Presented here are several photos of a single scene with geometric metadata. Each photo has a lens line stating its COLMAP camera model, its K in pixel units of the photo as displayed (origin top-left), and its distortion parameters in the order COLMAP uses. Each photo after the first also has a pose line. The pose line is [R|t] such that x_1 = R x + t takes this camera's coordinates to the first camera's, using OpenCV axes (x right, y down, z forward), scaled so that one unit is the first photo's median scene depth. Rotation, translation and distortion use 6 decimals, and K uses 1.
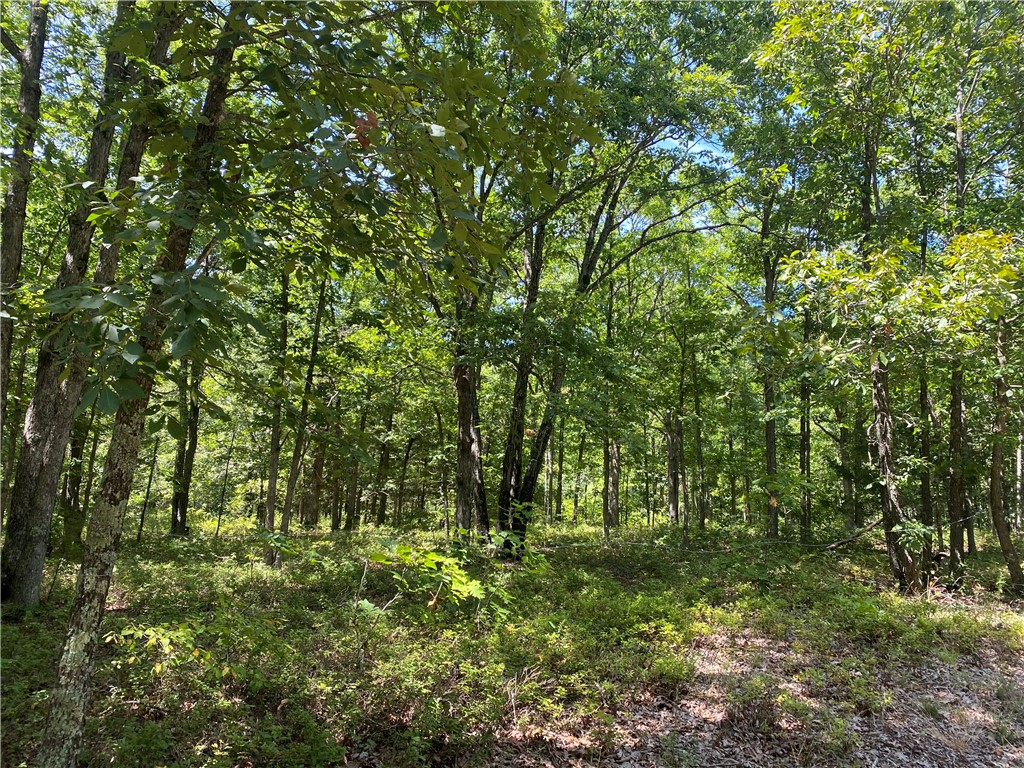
lens RADIAL K [[738.1, 0, 511.8], [0, 738.1, 379.6], [0, 0, 1]] dist [-0.009062, -0.004485]
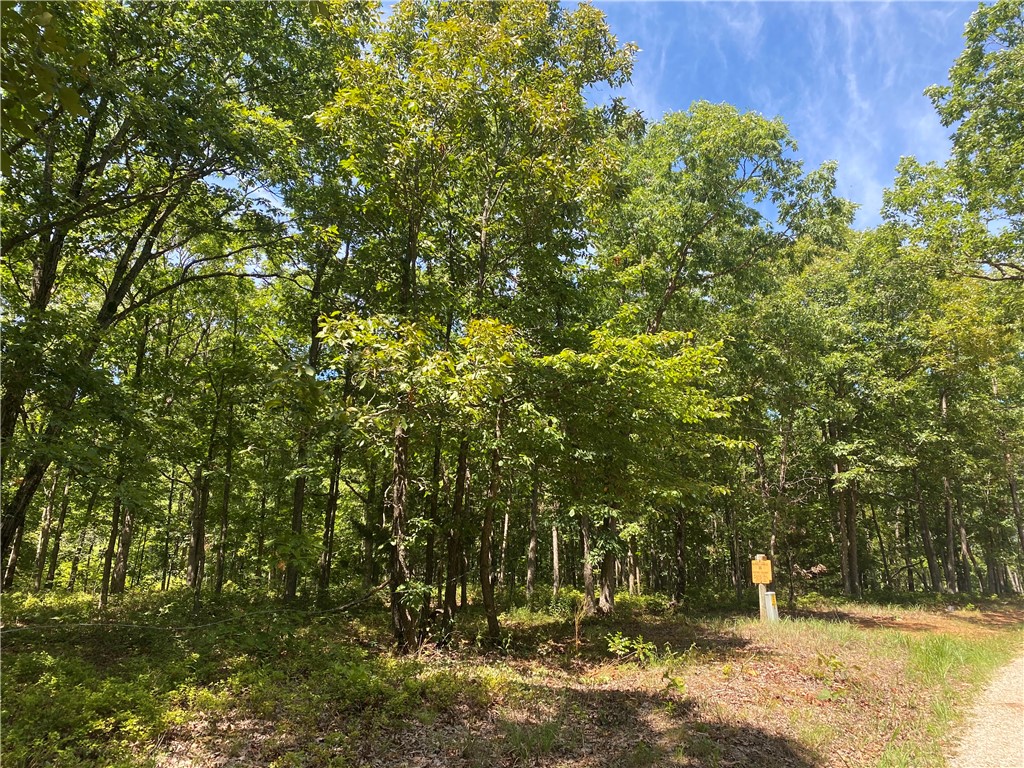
lens RADIAL K [[721.6, 0, 512.0], [0, 721.6, 384.0], [0, 0, 1]] dist [0.000318, -0.042674]
pose [[0.824828, 0.115470, 0.553467, 0.045623], [-0.073488, 0.992514, -0.097550, 0.003341], [-0.560587, 0.039789, 0.827139, 0.047240]]
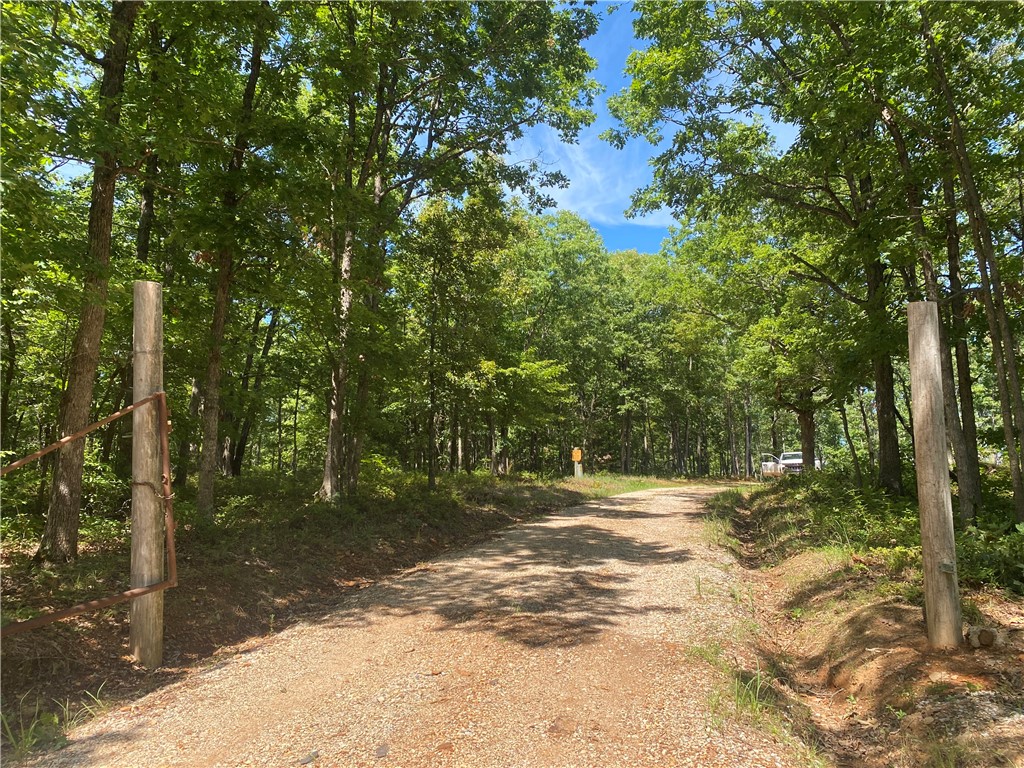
lens RADIAL K [[738.1, 0, 511.8], [0, 738.1, 379.6], [0, 0, 1]] dist [-0.009062, -0.004485]
pose [[0.674791, 0.062730, 0.735338, -2.309177], [-0.101256, 0.994828, 0.008052, -0.223186], [-0.731030, -0.079891, 0.677652, -1.768584]]
